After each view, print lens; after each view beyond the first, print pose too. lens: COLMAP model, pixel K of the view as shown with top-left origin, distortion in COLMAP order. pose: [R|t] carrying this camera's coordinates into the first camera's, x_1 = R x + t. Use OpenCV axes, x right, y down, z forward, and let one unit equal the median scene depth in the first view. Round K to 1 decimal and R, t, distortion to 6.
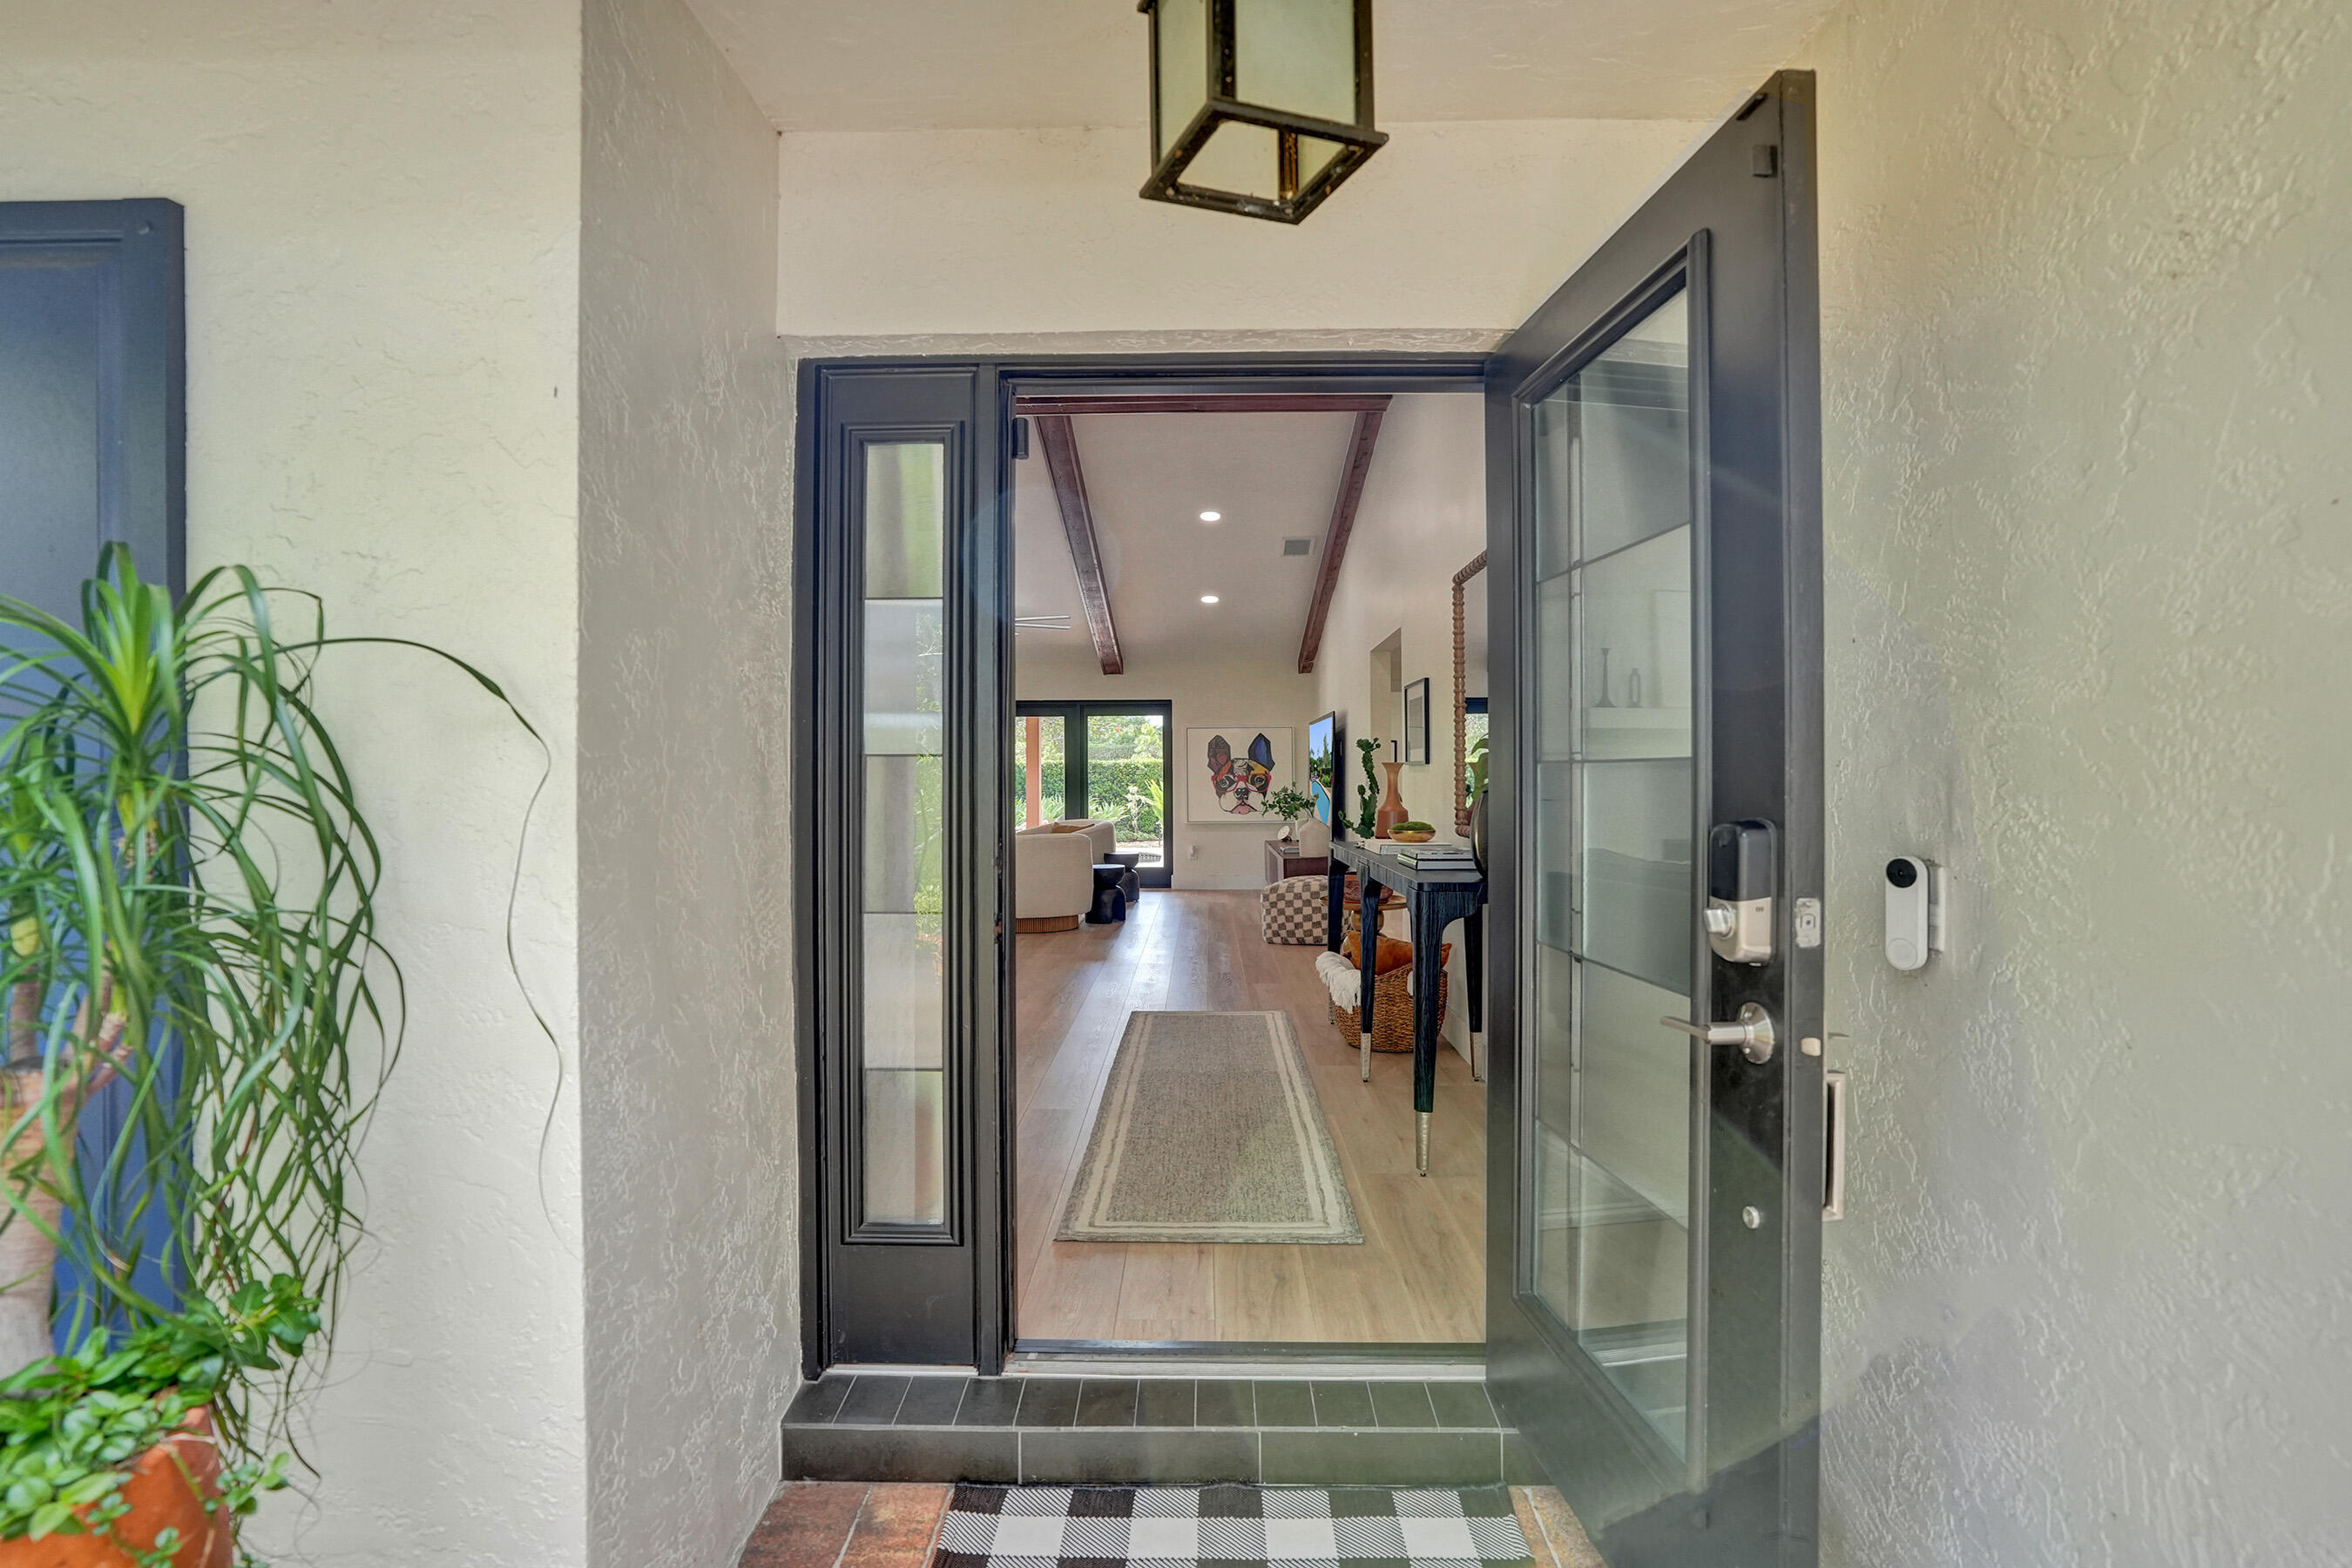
lens RADIAL K [[1231.5, 0, 1187.2], [0, 1231.5, 783.3], [0, 0, 1]] dist [-0.054652, 0.017229]
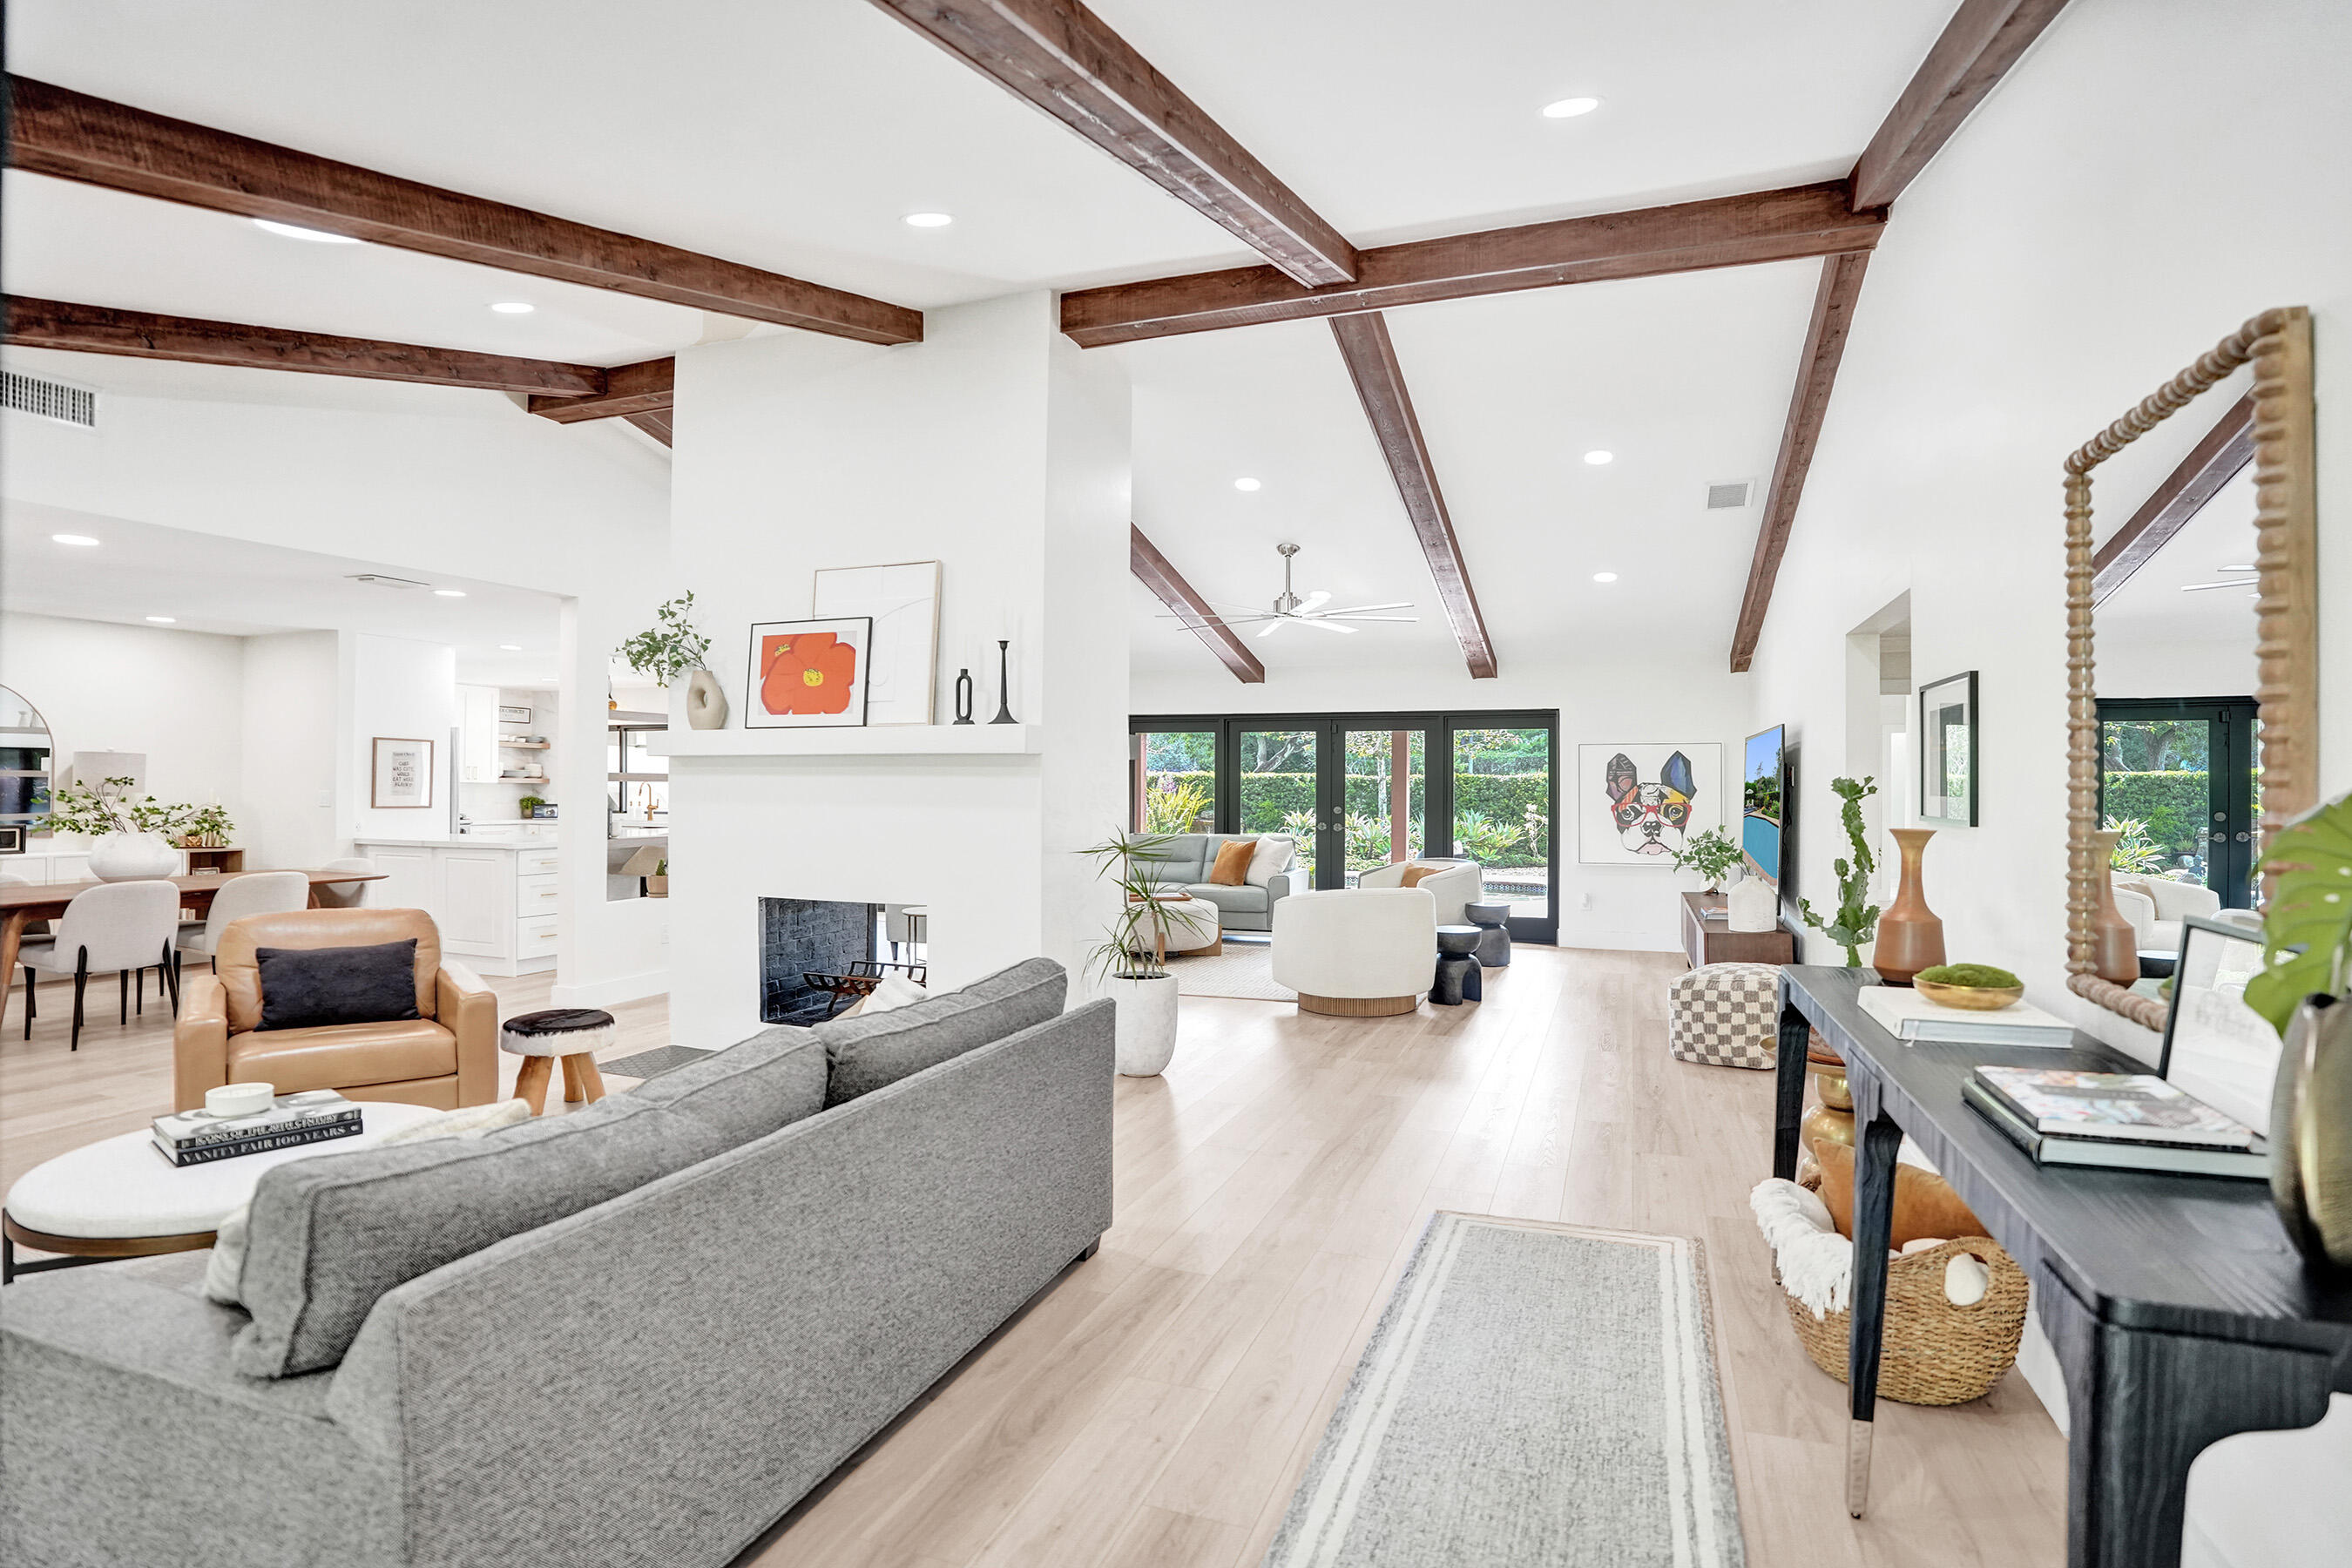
lens RADIAL K [[1231.5, 0, 1186.1], [0, 1231.5, 791.1], [0, 0, 1]] dist [-0.054652, 0.017229]
pose [[0.945554, 0.008528, -0.325354, 0.025259], [-0.008751, 0.999961, 0.000777, -0.019481], [0.325348, 0.002112, 0.945592, 0.251439]]
